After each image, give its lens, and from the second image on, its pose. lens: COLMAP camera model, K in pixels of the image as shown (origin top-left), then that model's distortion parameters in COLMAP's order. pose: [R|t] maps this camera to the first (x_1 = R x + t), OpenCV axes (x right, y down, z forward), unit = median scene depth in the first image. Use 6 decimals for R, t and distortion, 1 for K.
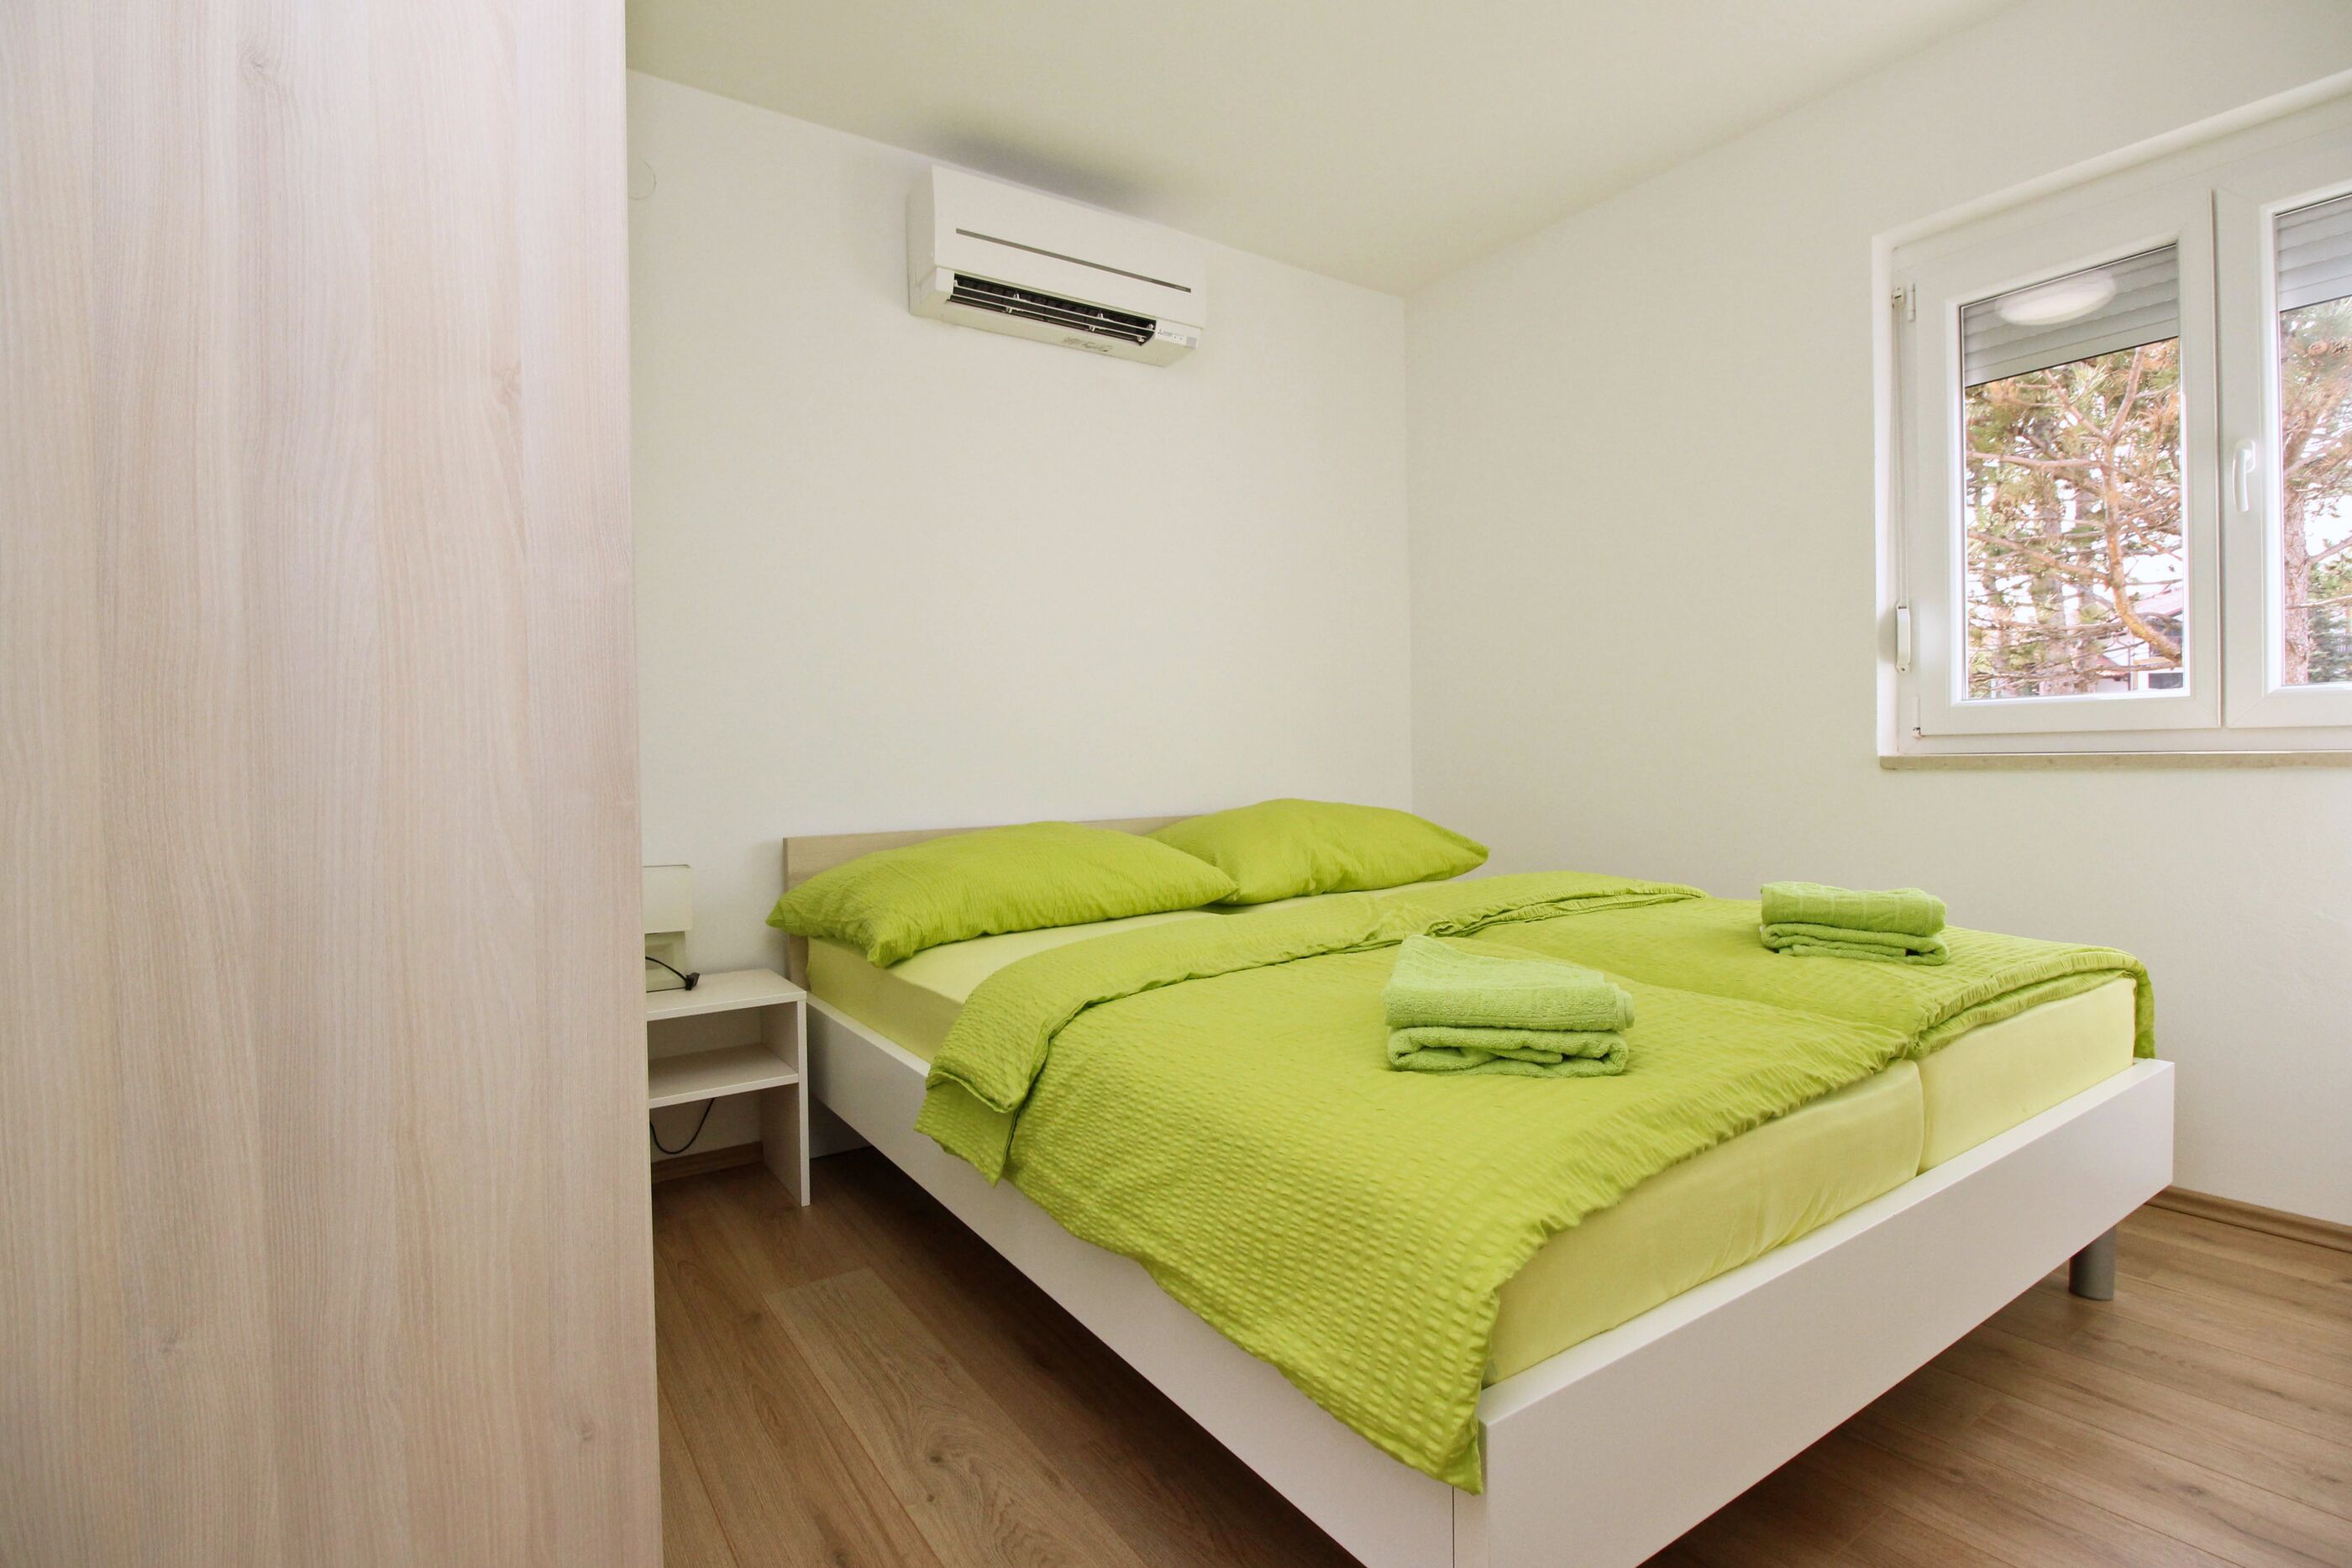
lens RADIAL K [[1107.6, 0, 1170.7], [0, 1107.6, 773.1], [0, 0, 1]] dist [0.000706, -0.014916]
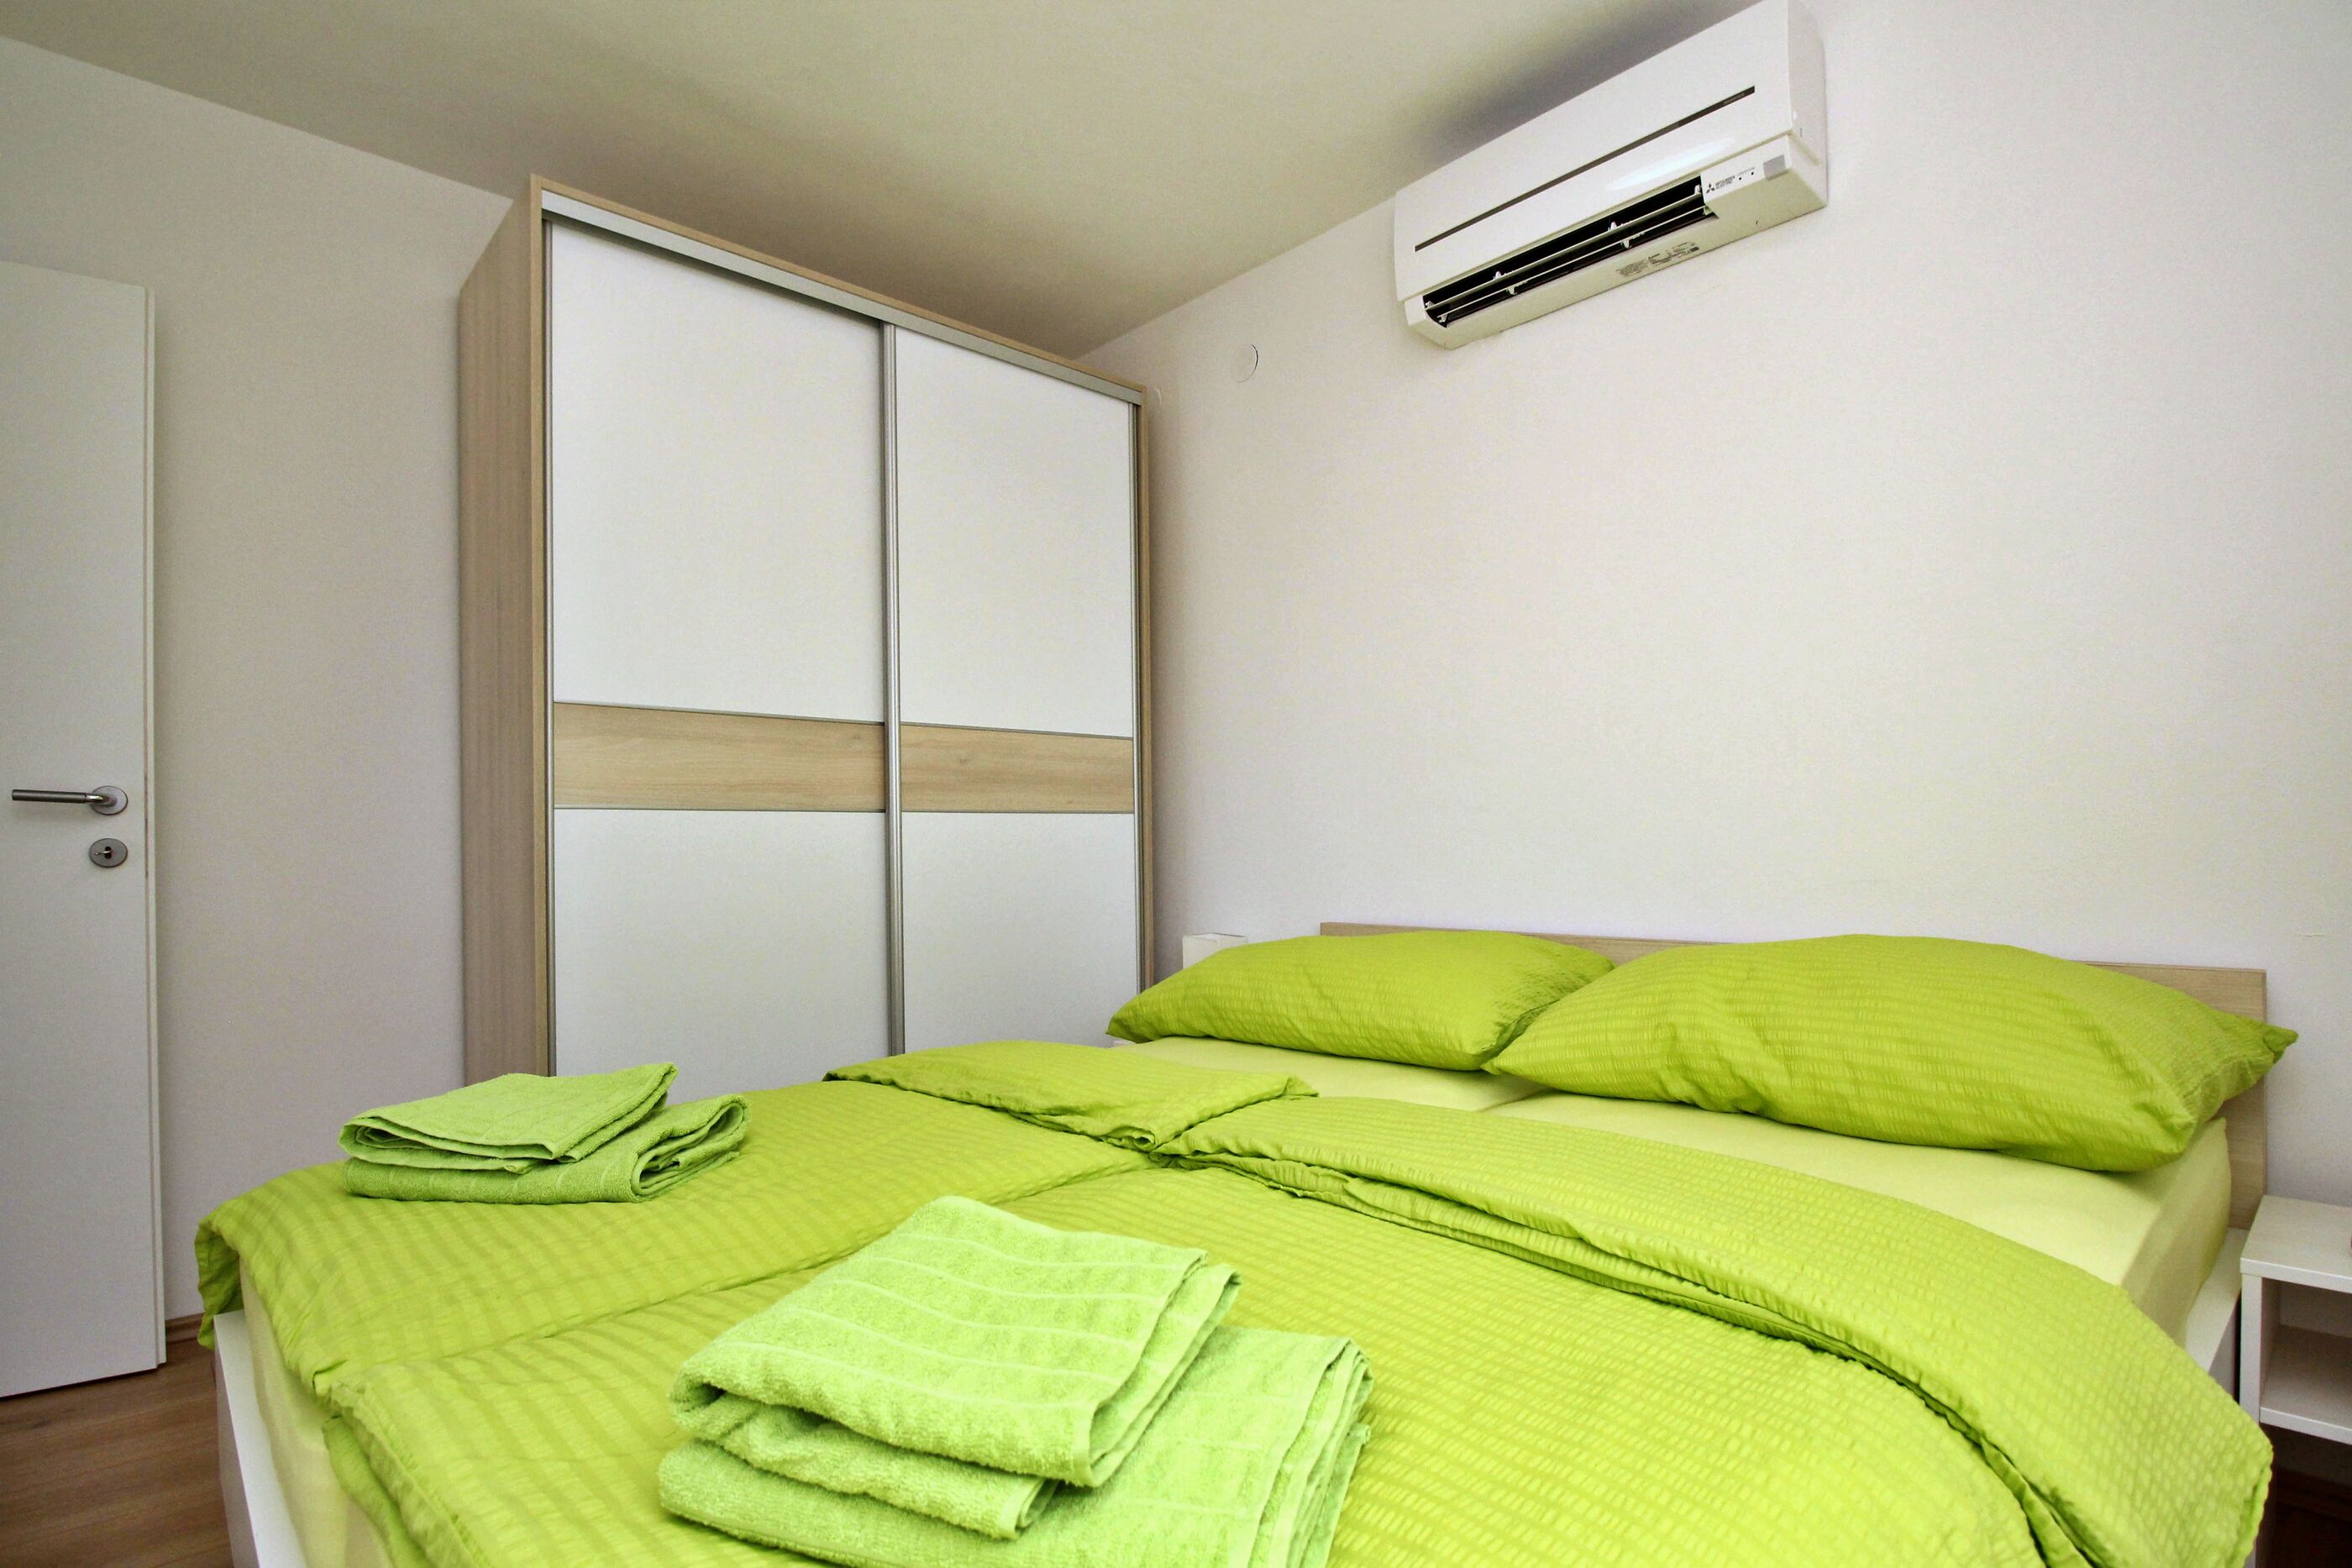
lens RADIAL K [[1107.6, 0, 1170.7], [0, 1107.6, 773.1], [0, 0, 1]] dist [0.000706, -0.014916]
pose [[0.177123, -0.055712, -0.982611, 0.614541], [-0.016837, 0.998079, -0.059624, -0.015567], [0.984045, 0.027105, 0.175845, 0.656079]]
